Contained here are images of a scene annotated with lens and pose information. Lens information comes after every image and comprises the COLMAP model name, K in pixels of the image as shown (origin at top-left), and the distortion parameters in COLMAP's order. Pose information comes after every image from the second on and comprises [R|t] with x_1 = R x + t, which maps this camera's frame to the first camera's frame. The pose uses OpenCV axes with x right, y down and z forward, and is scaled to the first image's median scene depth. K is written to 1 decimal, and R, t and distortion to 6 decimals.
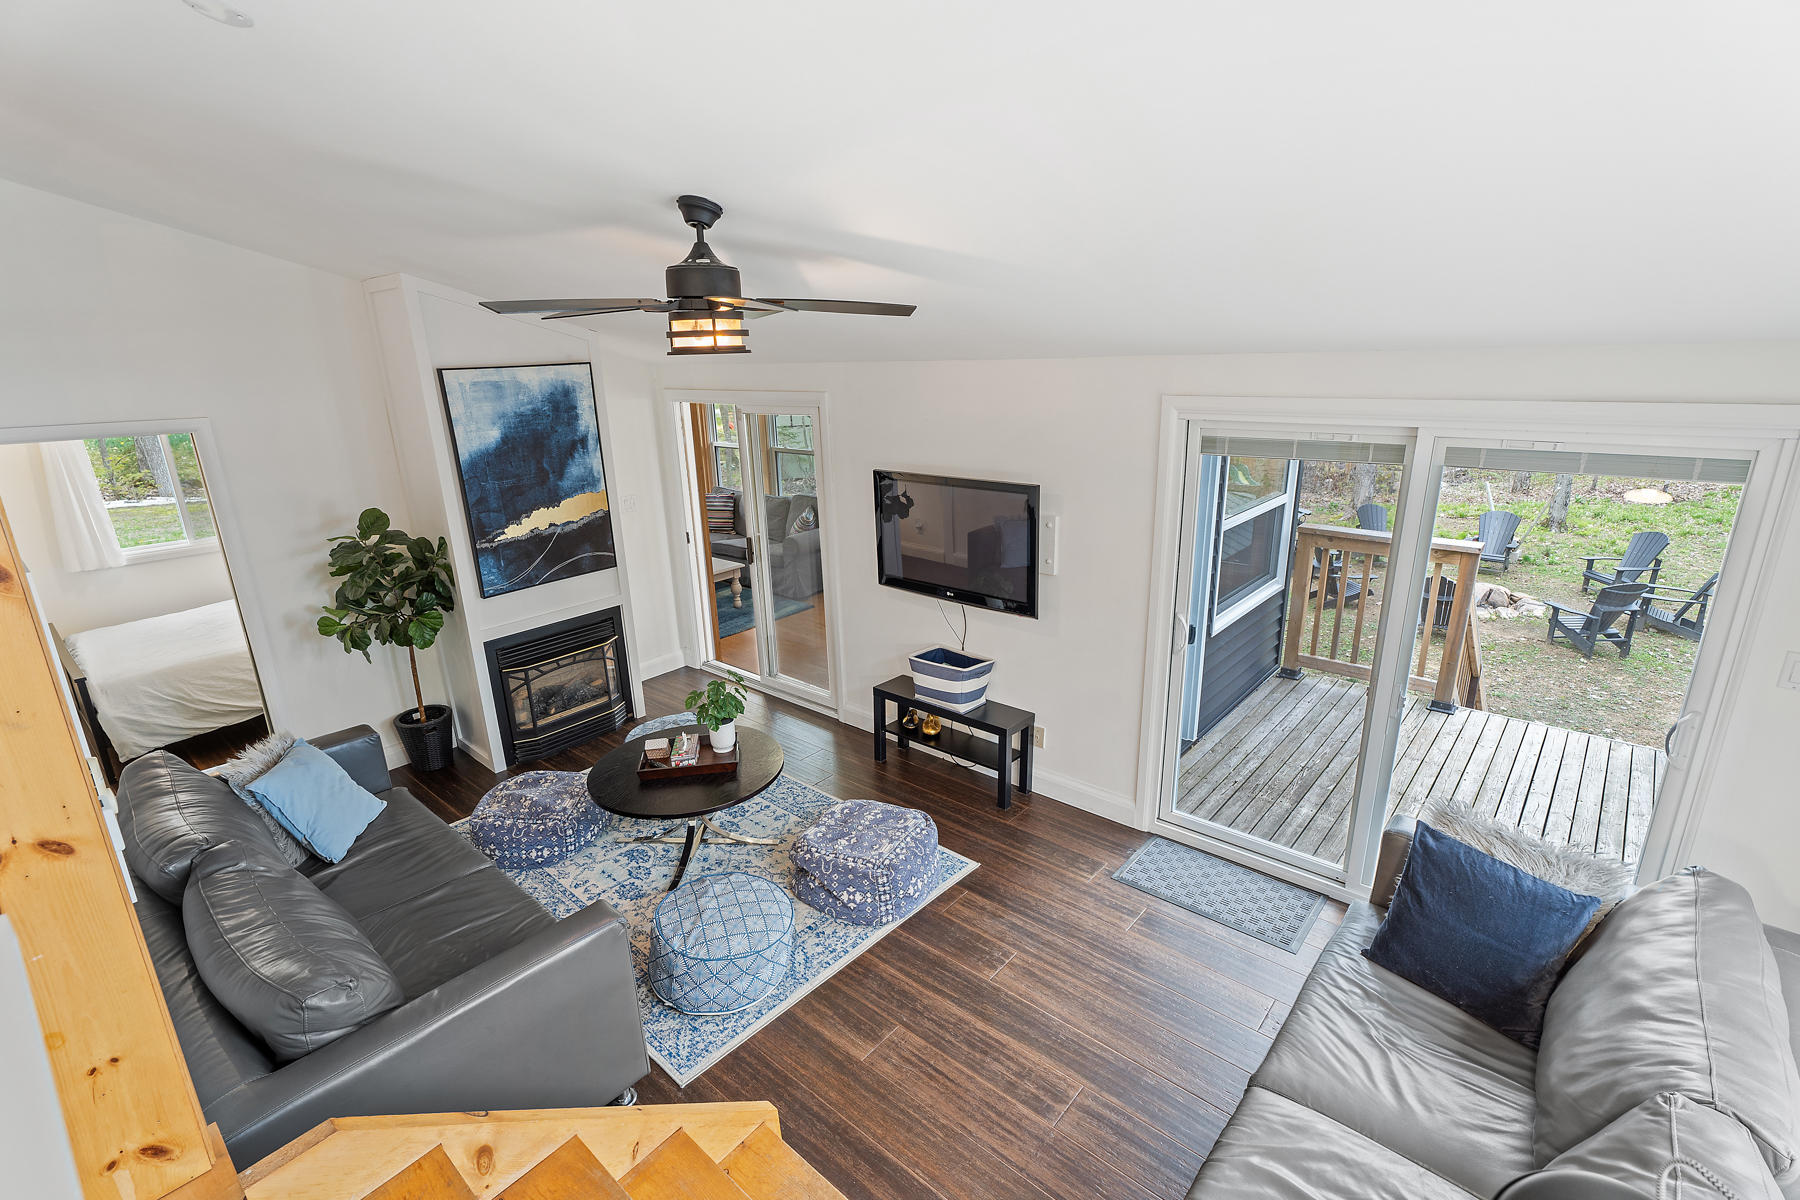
lens RADIAL K [[829.8, 0, 905.4], [0, 829.8, 603.5], [0, 0, 1]] dist [0.002073, -0.002046]
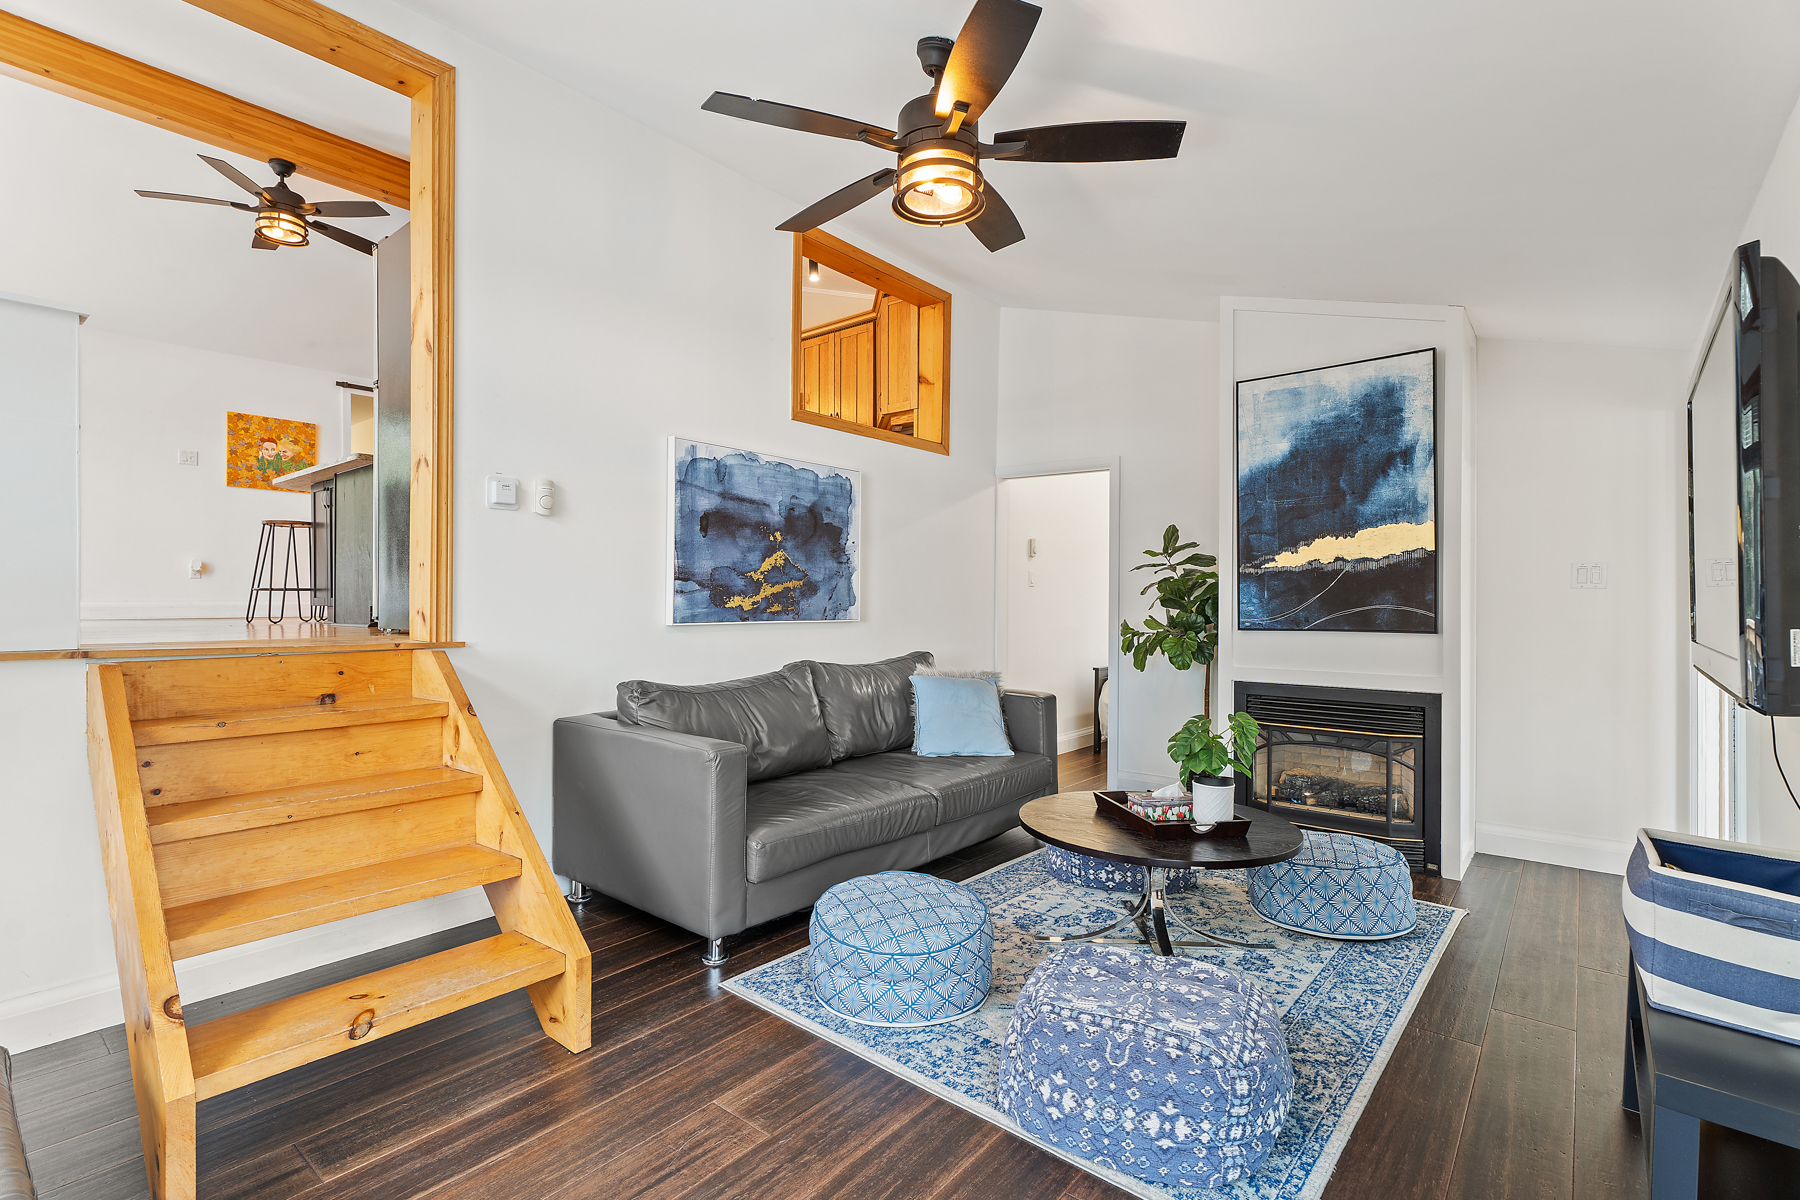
lens RADIAL K [[829.8, 0, 871.6], [0, 829.8, 595.6], [0, 0, 1]] dist [0.002073, -0.002046]
pose [[0.007805, 0.025857, -0.999635, 0.374034], [-0.299116, 0.953955, 0.022340, 0.055968], [0.954185, 0.298832, 0.015180, 0.589363]]
